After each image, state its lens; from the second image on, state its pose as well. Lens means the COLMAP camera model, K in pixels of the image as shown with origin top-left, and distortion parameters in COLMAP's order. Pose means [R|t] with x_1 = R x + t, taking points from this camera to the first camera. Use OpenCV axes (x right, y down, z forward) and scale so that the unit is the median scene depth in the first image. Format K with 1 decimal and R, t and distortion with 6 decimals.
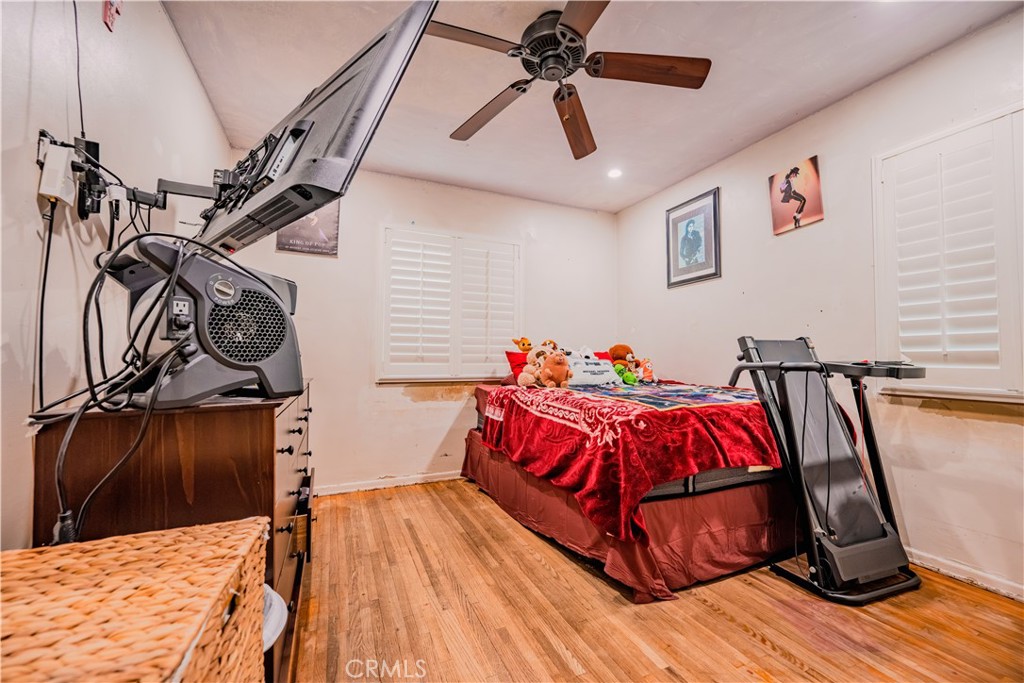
lens RADIAL K [[408.8, 0, 514.3], [0, 408.8, 341.7], [0, 0, 1]] dist [-0.000244, -0.000063]
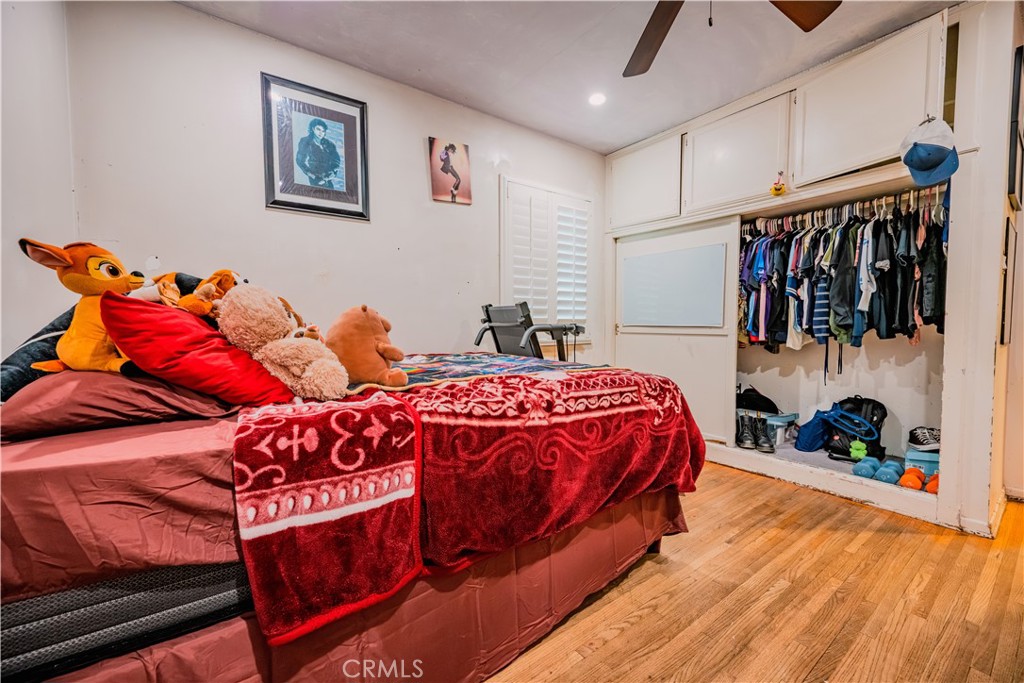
lens RADIAL K [[408.8, 0, 514.3], [0, 408.8, 341.7], [0, 0, 1]] dist [-0.000244, -0.000063]
pose [[-0.215619, -0.041950, 0.975576, -0.429237], [-0.037496, 0.998696, 0.034657, 0.049370], [-0.975757, -0.029107, -0.216911, 1.091571]]
